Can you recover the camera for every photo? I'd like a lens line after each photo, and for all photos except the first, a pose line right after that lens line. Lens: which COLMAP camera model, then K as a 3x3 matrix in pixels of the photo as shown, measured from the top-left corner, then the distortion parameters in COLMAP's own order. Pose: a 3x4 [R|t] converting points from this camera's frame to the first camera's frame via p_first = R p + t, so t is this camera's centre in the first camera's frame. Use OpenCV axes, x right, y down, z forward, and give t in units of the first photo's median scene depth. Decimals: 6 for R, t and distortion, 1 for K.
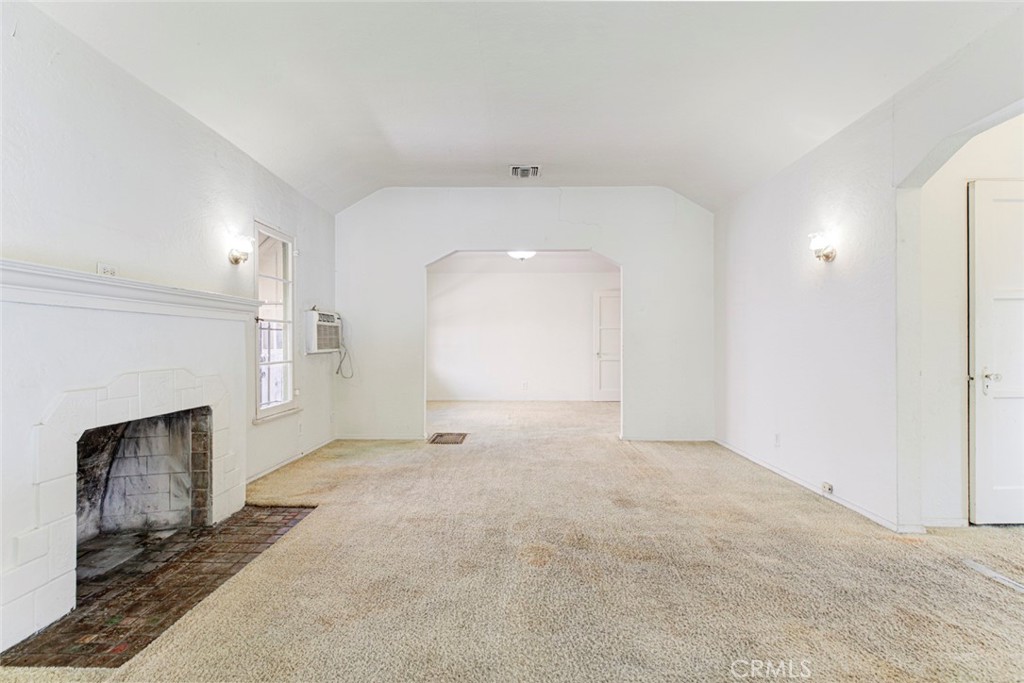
lens RADIAL K [[473.6, 0, 508.3], [0, 473.6, 341.8], [0, 0, 1]] dist [-0.001302, 0.000105]
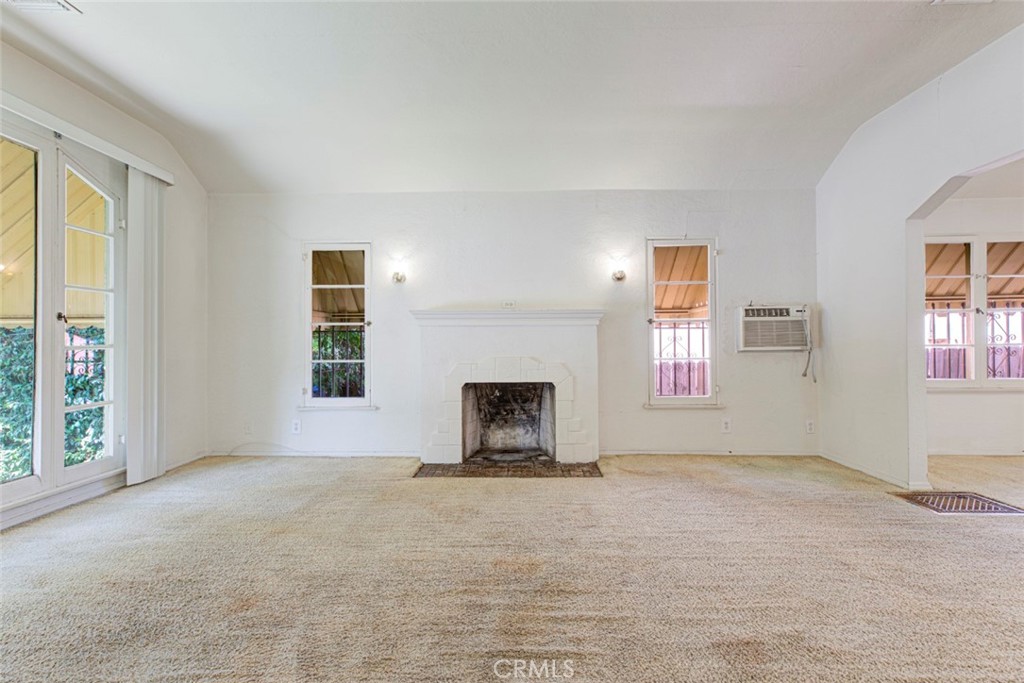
lens RADIAL K [[473.6, 0, 507.1], [0, 473.6, 338.8], [0, 0, 1]] dist [-0.001302, 0.000105]
pose [[-0.015825, -0.003220, -0.999870, 0.795188], [0.010419, 0.999940, -0.003385, -0.003563], [0.999820, -0.010471, -0.015791, 0.774457]]
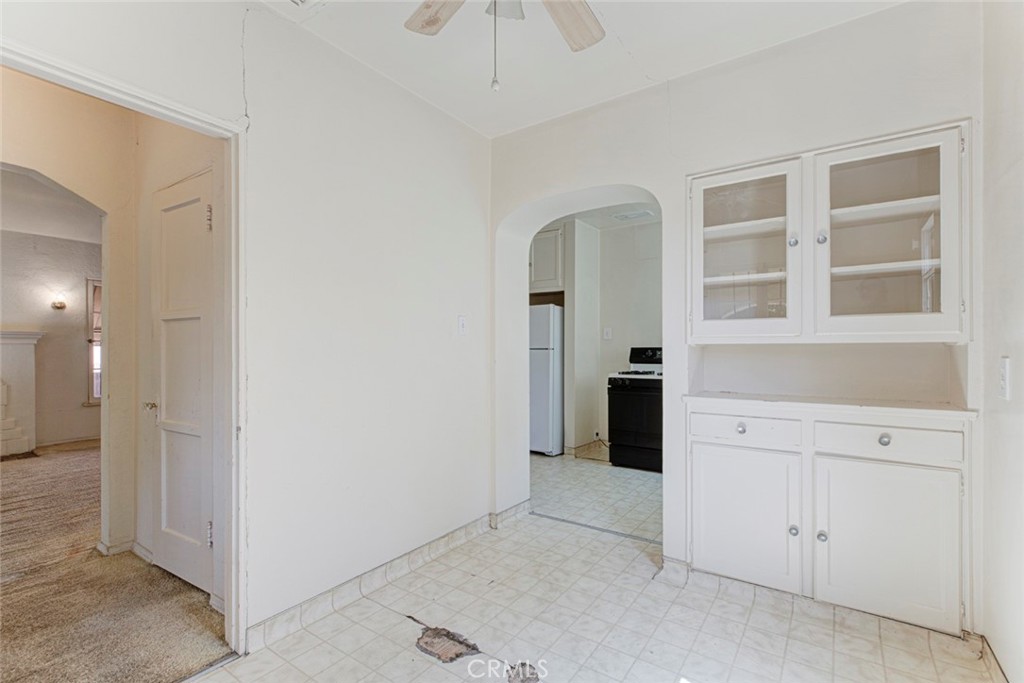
lens RADIAL K [[473.6, 0, 517.6], [0, 473.6, 345.6], [0, 0, 1]] dist [-0.001302, 0.000105]
pose [[0.827784, 0.002213, -0.561042, 1.864162], [0.000502, 0.999989, 0.004685, -0.045961], [0.561046, -0.004160, 0.827774, 0.570963]]
